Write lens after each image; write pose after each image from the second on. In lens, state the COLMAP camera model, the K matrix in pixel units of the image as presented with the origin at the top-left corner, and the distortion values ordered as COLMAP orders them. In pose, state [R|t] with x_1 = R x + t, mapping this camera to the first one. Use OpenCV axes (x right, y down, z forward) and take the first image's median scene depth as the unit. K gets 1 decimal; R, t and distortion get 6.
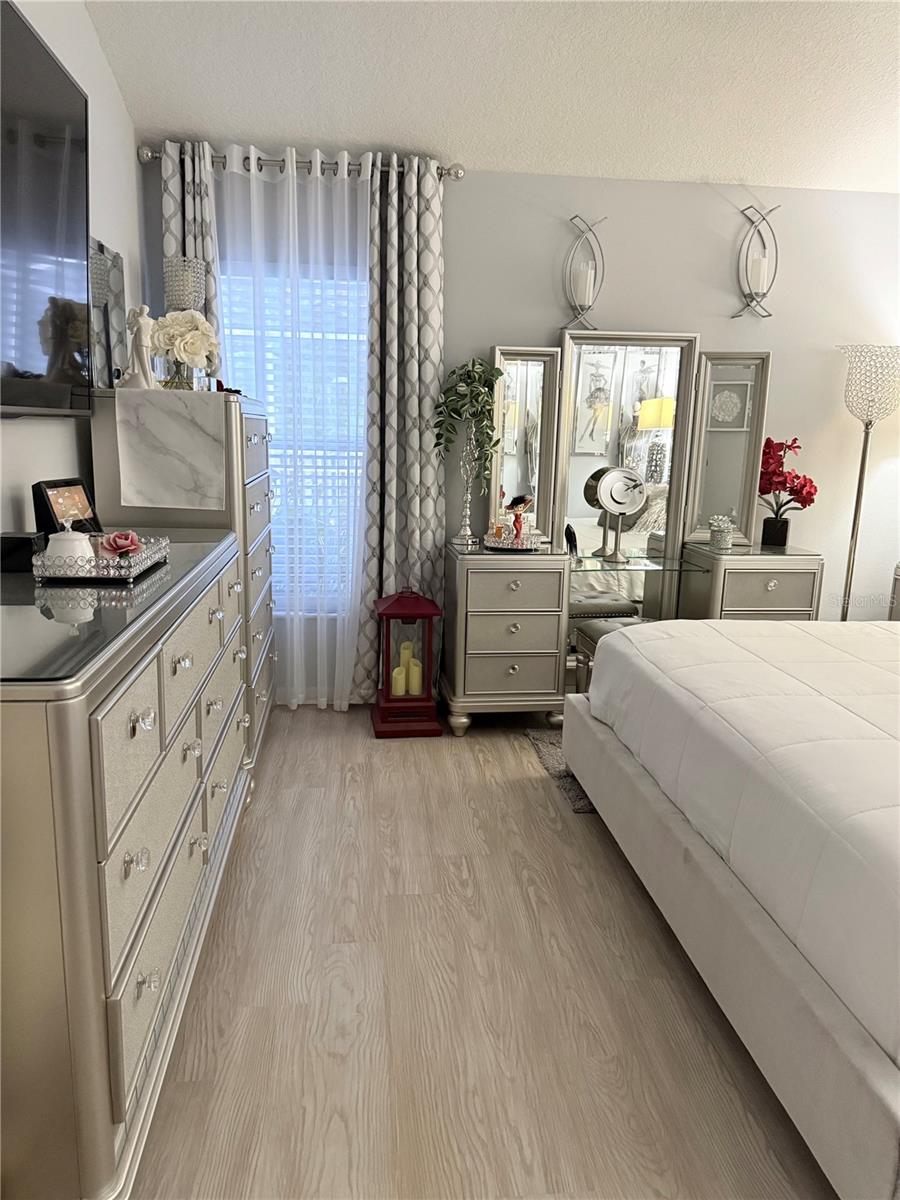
lens RADIAL K [[837.3, 0, 451.7], [0, 837.3, 606.0], [0, 0, 1]] dist [0.116832, -0.196064]
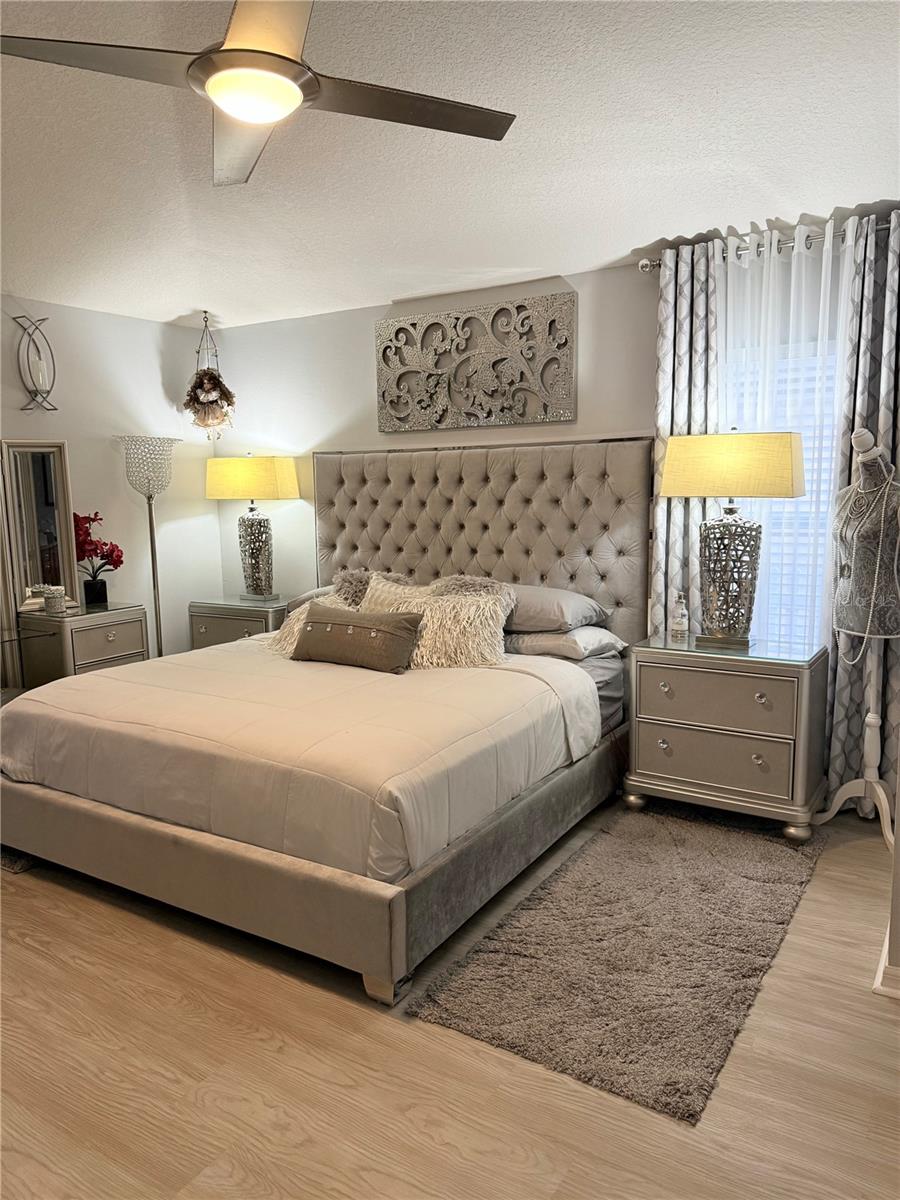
lens RADIAL K [[837.3, 0, 451.7], [0, 837.3, 606.0], [0, 0, 1]] dist [0.116832, -0.196064]
pose [[0.615635, -0.147556, 0.774094, -0.240088], [0.196605, 0.980010, 0.030448, -0.008872], [-0.763112, 0.133446, 0.632339, -0.113052]]
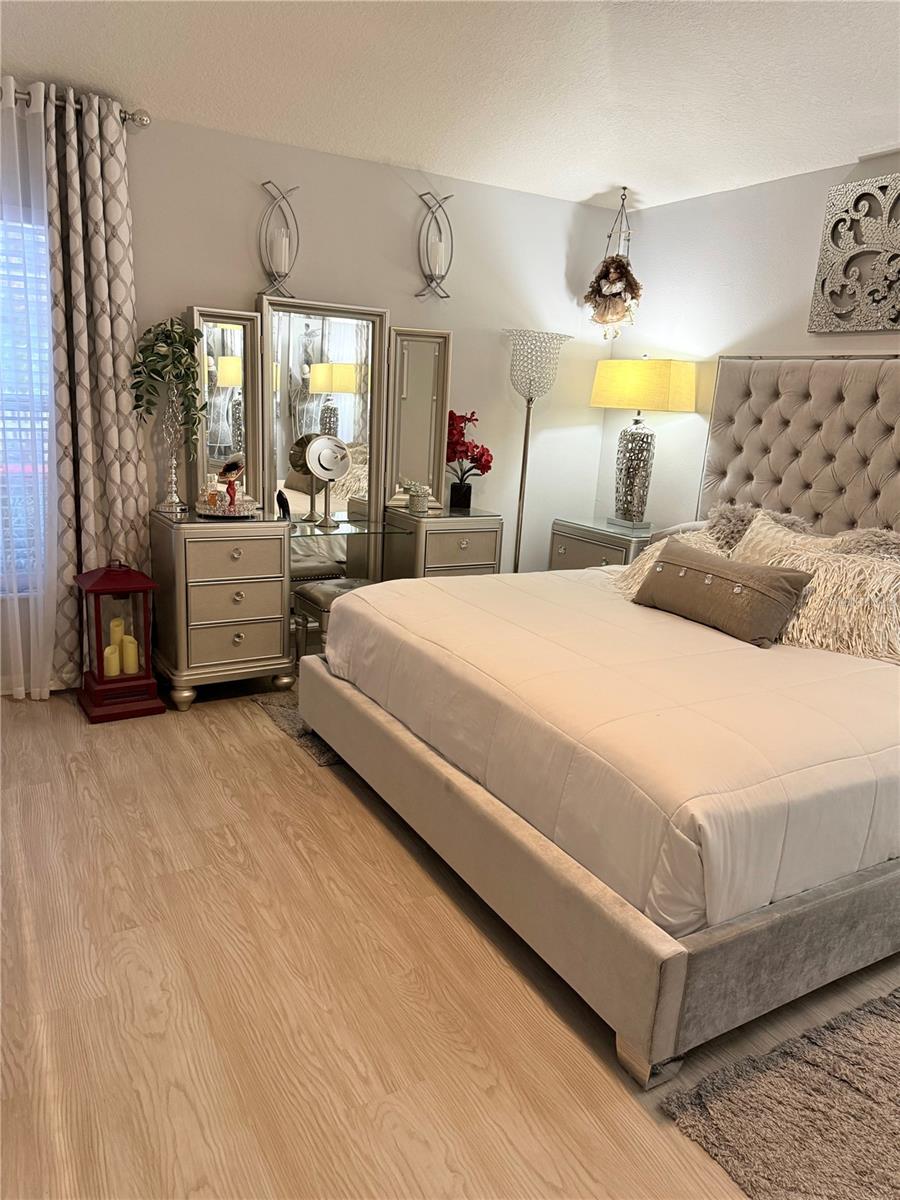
lens RADIAL K [[837.3, 0, 451.7], [0, 837.3, 606.0], [0, 0, 1]] dist [0.116832, -0.196064]
pose [[0.915097, -0.069859, 0.397135, -0.088585], [0.050226, 0.996956, 0.059639, -0.008998], [-0.400093, -0.034628, 0.915820, -0.020696]]
